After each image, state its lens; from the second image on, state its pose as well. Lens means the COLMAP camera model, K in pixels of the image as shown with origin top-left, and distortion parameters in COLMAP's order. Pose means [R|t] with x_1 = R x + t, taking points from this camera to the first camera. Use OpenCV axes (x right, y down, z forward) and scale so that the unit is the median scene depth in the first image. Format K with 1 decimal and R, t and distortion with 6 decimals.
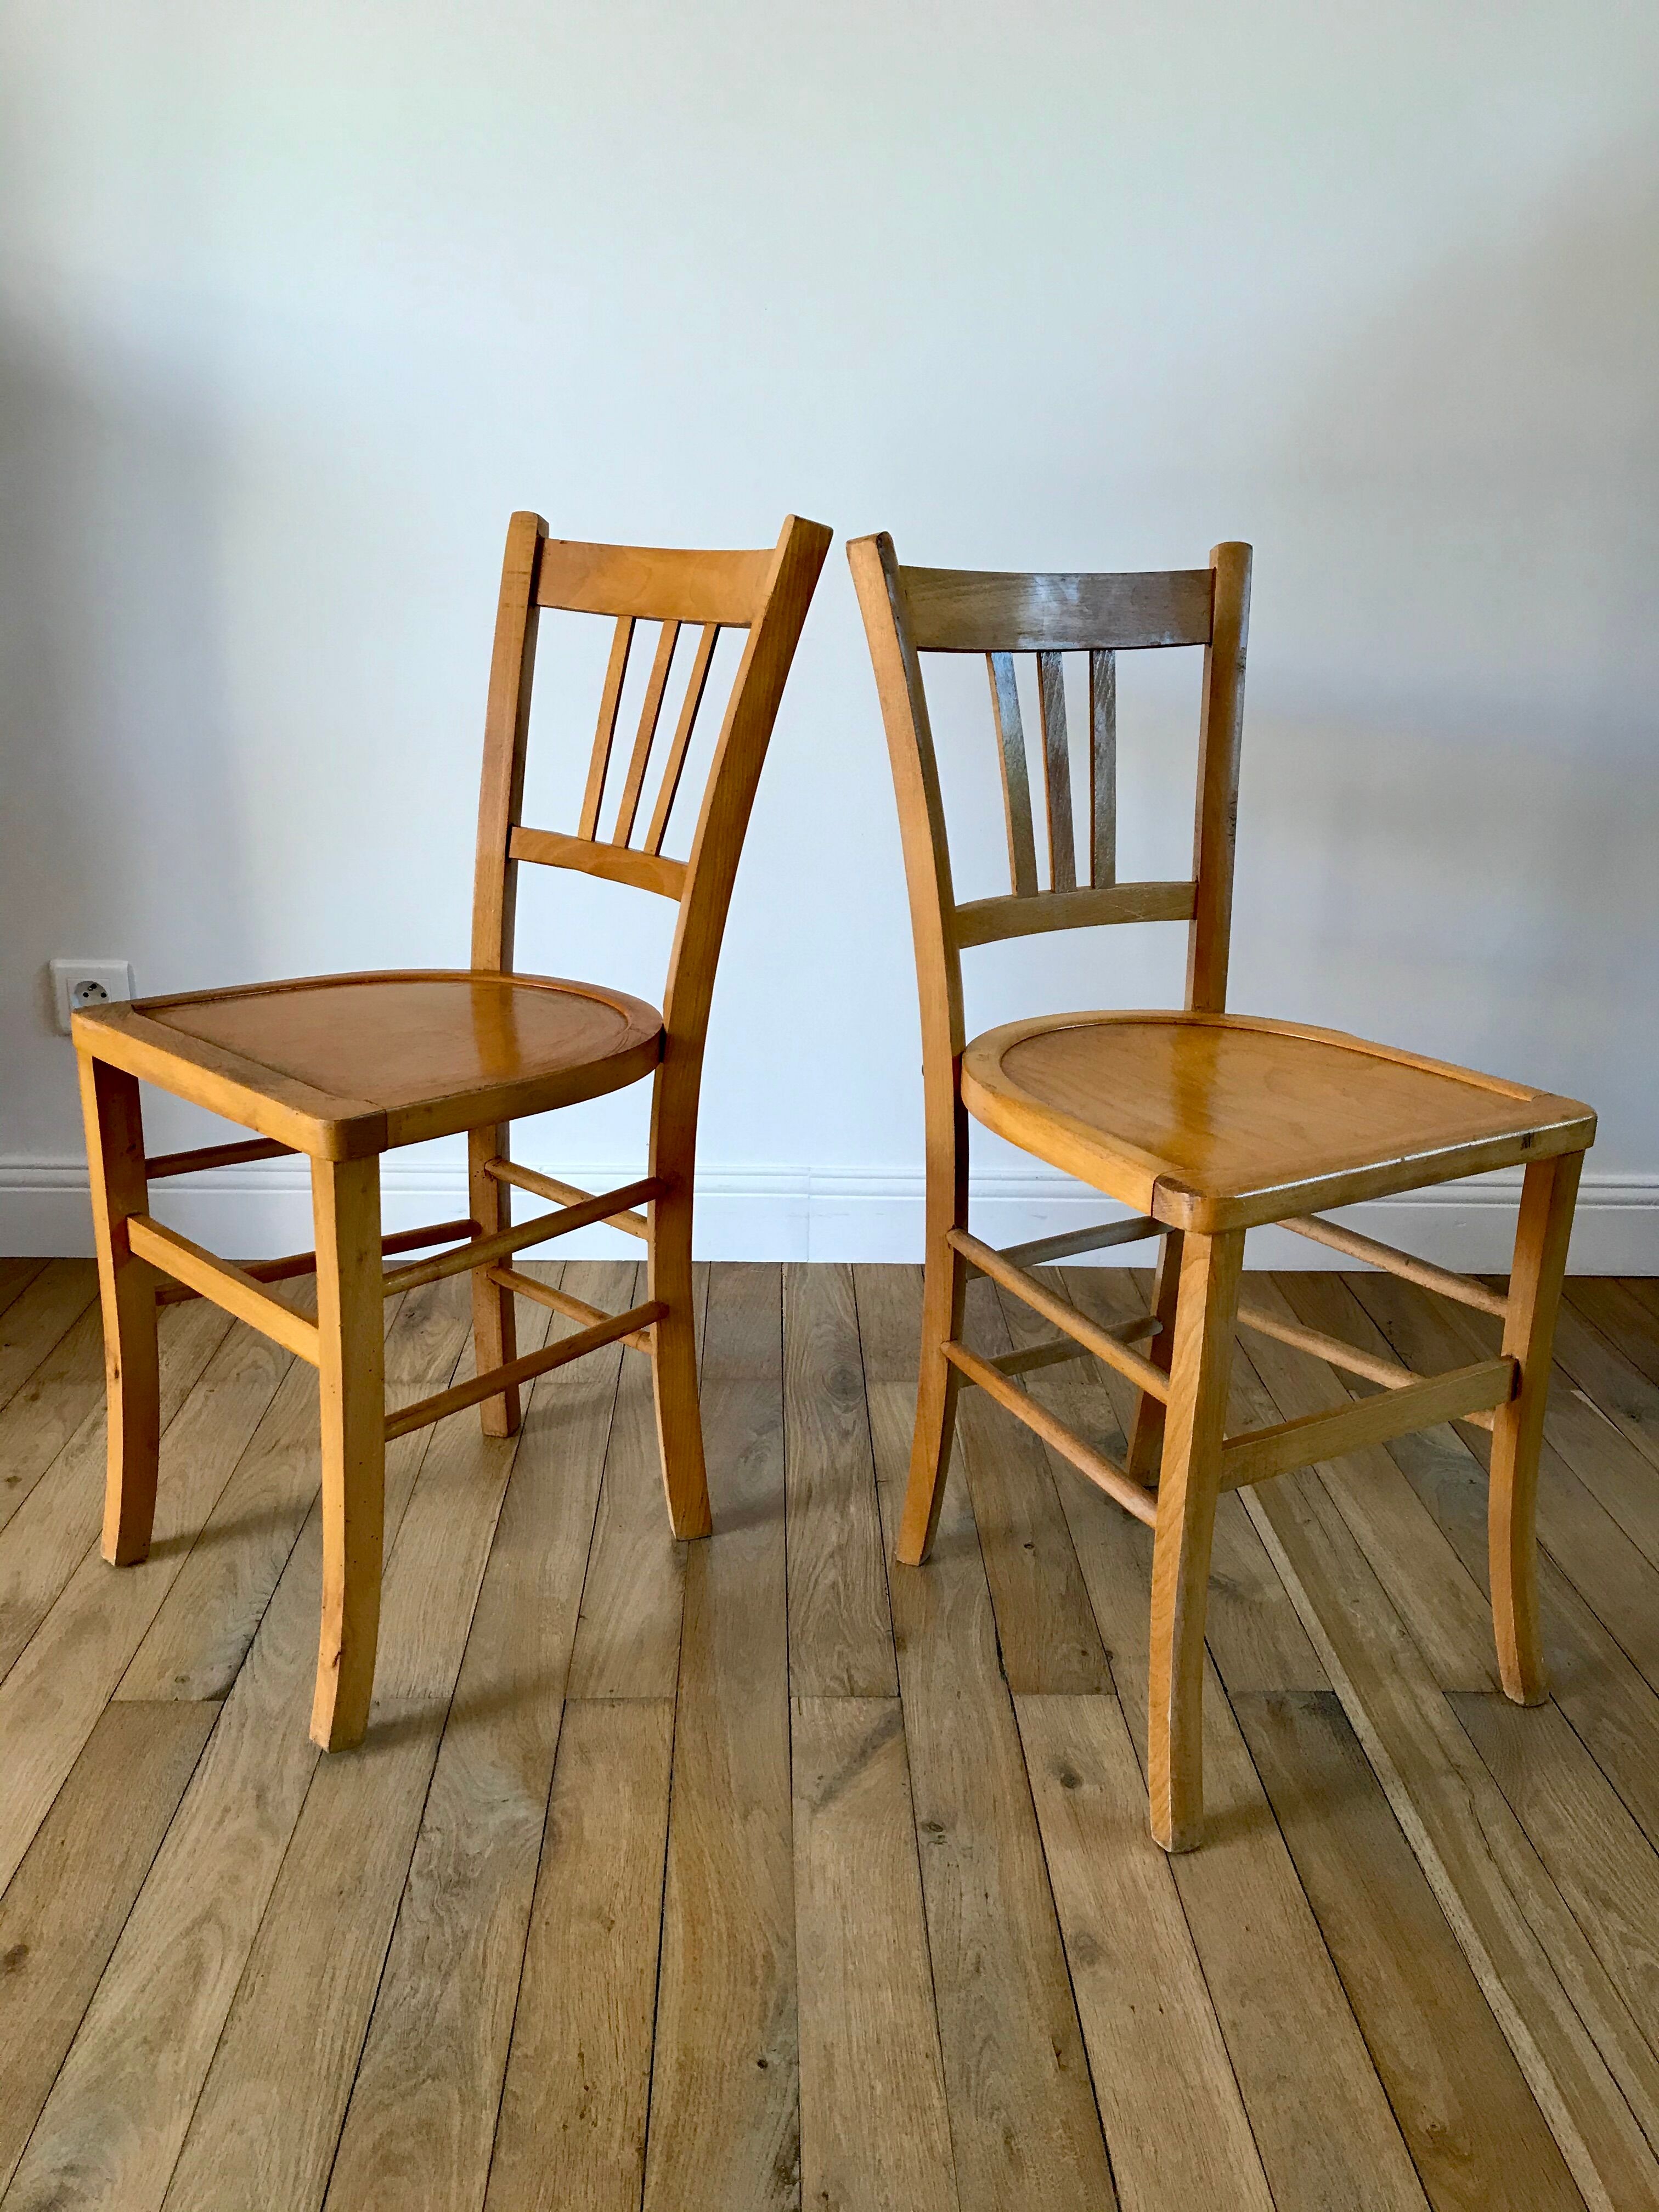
lens RADIAL K [[1834.6, 0, 837.1], [0, 1834.6, 1088.3], [0, 0, 1]] dist [0.027003, -0.013777]
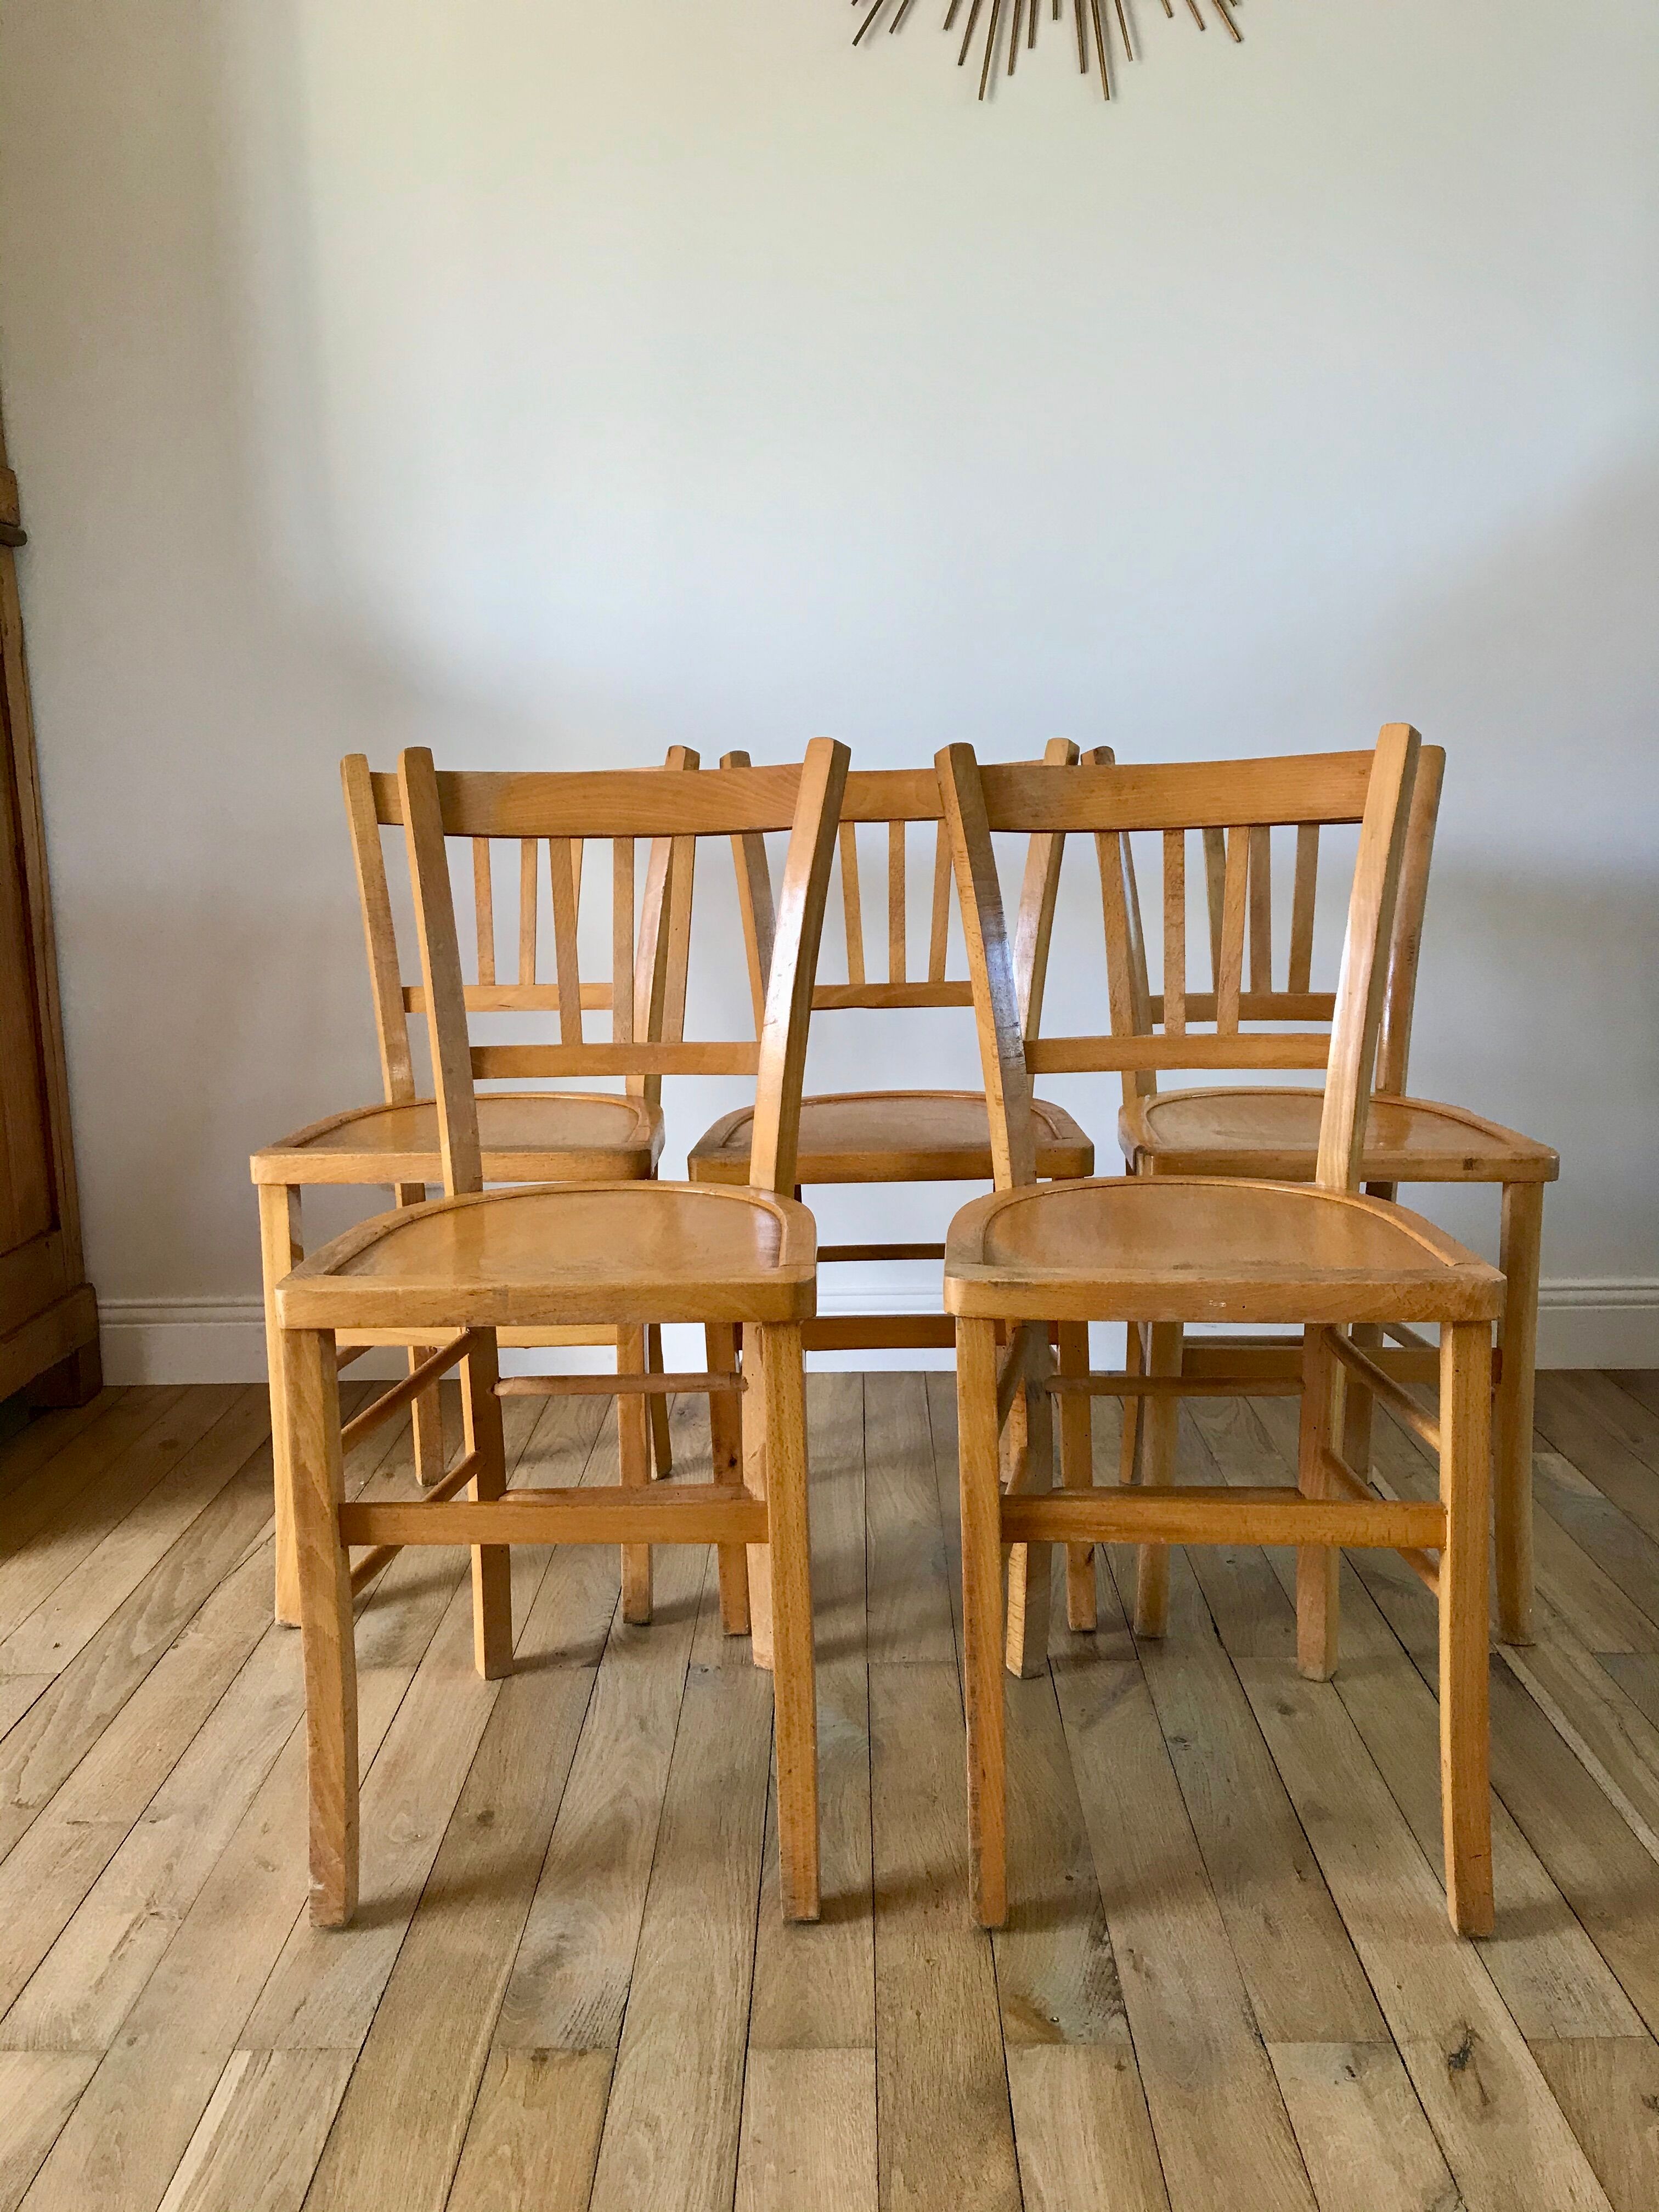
lens RADIAL K [[1834.6, 0, 838.4], [0, 1834.6, 1086.1], [0, 0, 1]] dist [0.027003, -0.013777]
pose [[0.998004, -0.033796, -0.053354, -0.093371], [0.025987, 0.989697, -0.140803, 0.127782], [0.057563, 0.139135, 0.988599, -0.298581]]
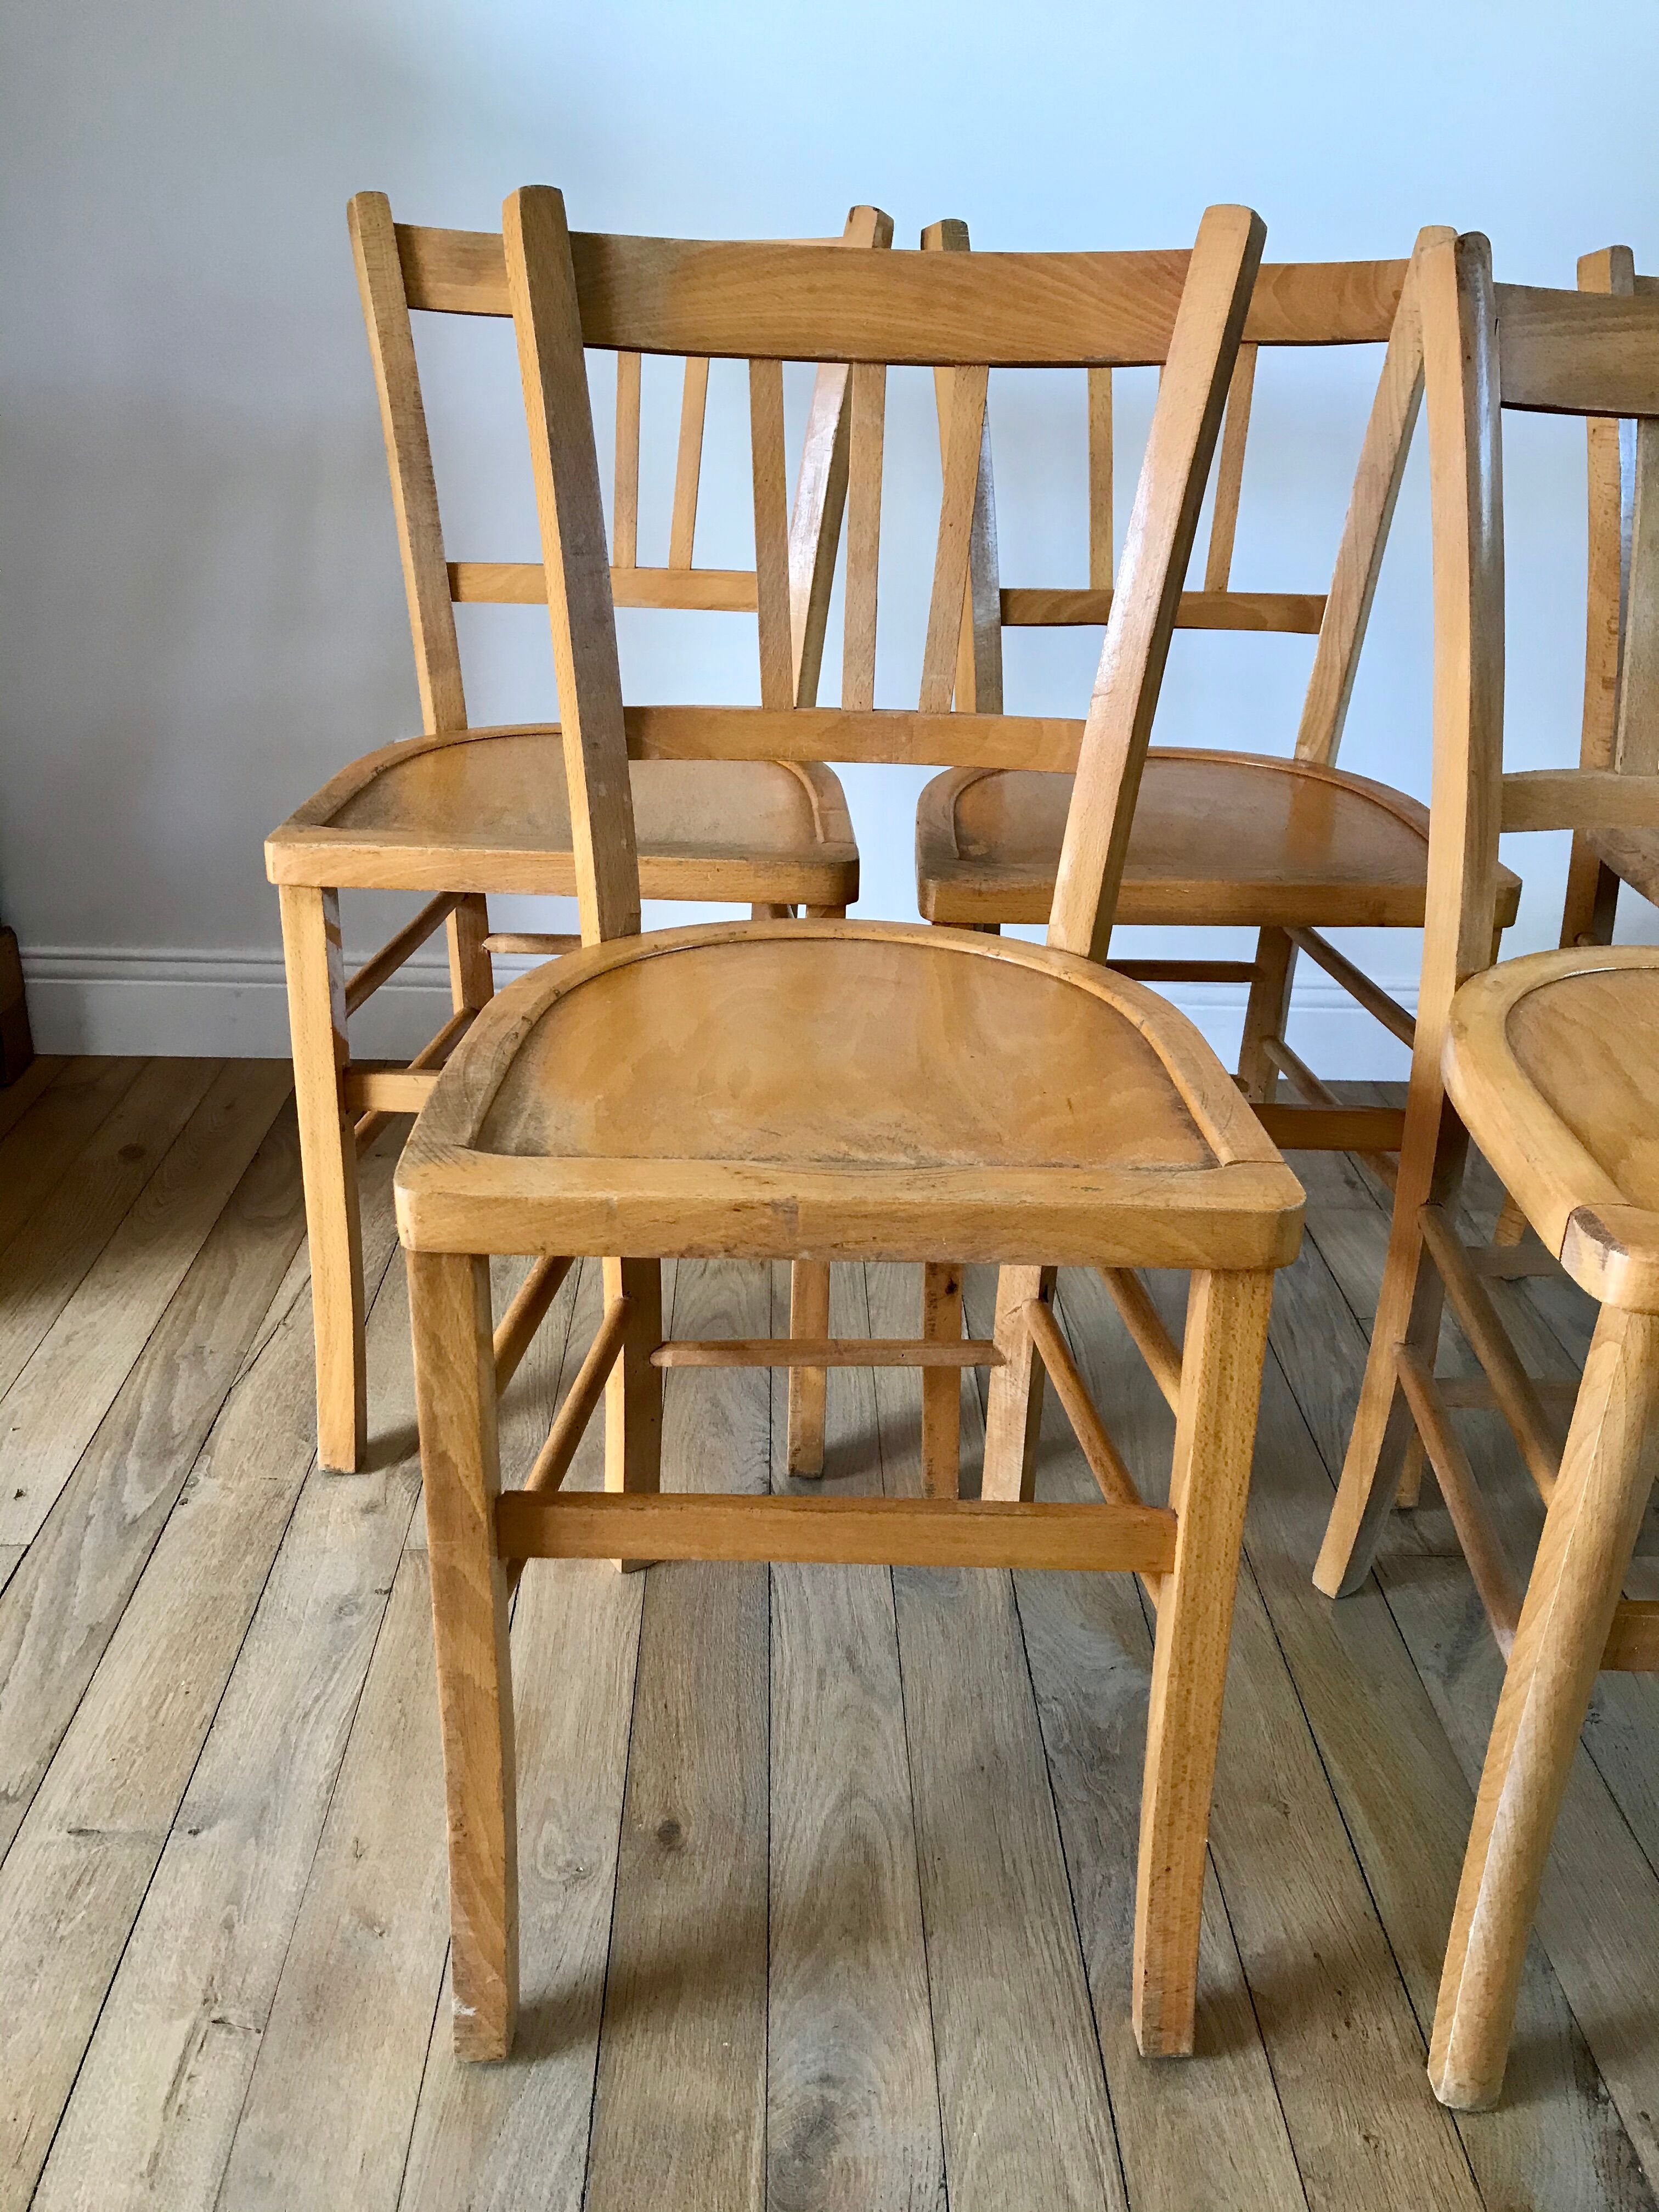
lens RADIAL K [[1834.6, 0, 842.5], [0, 1834.6, 1091.3], [0, 0, 1]] dist [0.027003, -0.013777]
pose [[0.999928, 0.011986, -0.000622, -0.312083], [-0.011826, 0.992773, 0.119424, -0.011762], [0.002049, -0.119408, 0.992843, 0.108164]]
